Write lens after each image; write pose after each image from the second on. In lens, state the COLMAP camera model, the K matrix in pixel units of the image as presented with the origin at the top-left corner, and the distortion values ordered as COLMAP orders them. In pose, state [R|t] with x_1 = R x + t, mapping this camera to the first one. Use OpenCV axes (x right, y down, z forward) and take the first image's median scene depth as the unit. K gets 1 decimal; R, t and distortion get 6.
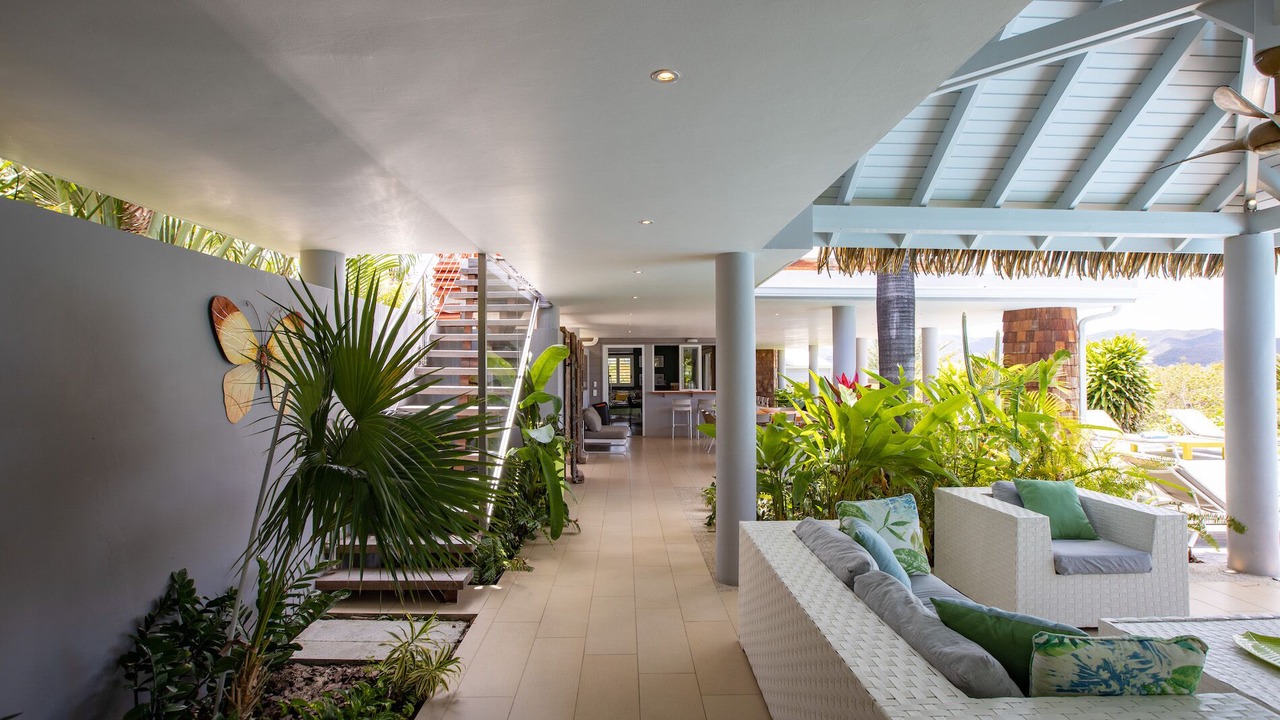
lens RADIAL K [[617.1, 0, 636.1], [0, 617.1, 364.9], [0, 0, 1]] dist [-0.001224, -0.000344]
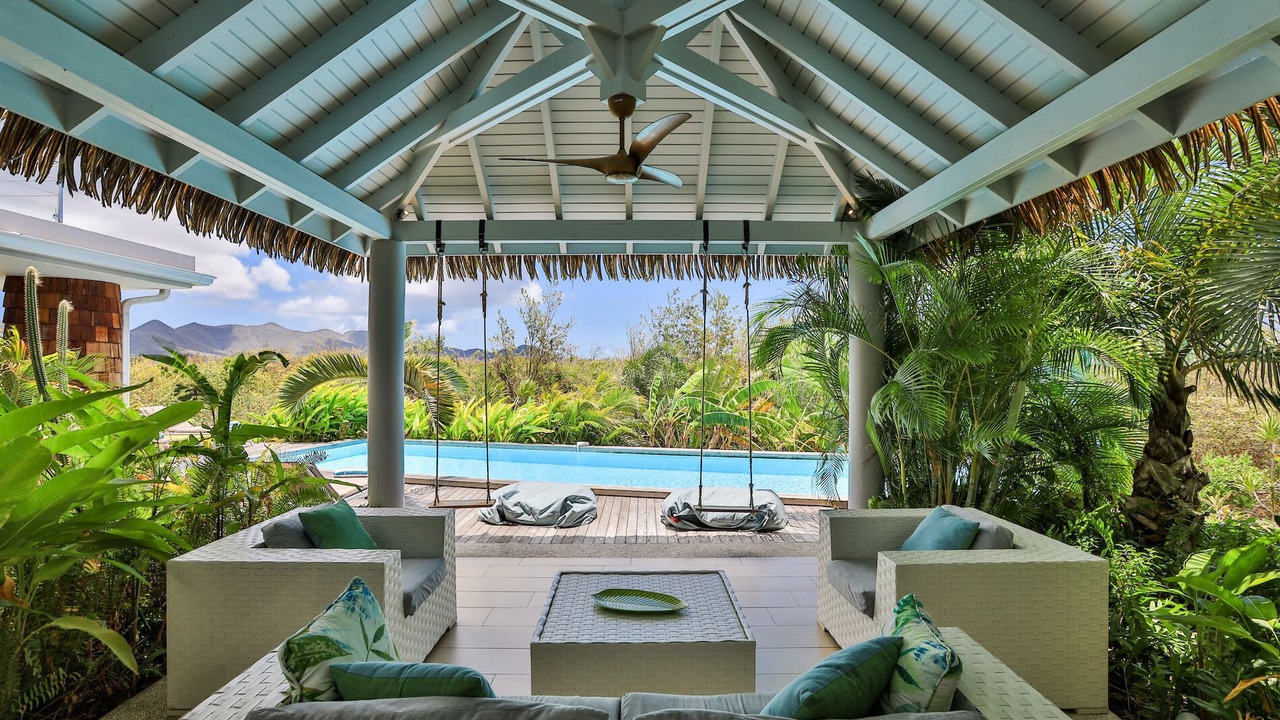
lens RADIAL K [[617.1, 0, 636.1], [0, 617.1, 364.9], [0, 0, 1]] dist [-0.001224, -0.000344]
pose [[0.025612, 0.000693, 0.999672, -0.093337], [-0.009484, 0.999955, -0.000451, 0.005871], [-0.999627, -0.009469, 0.025617, 0.519994]]
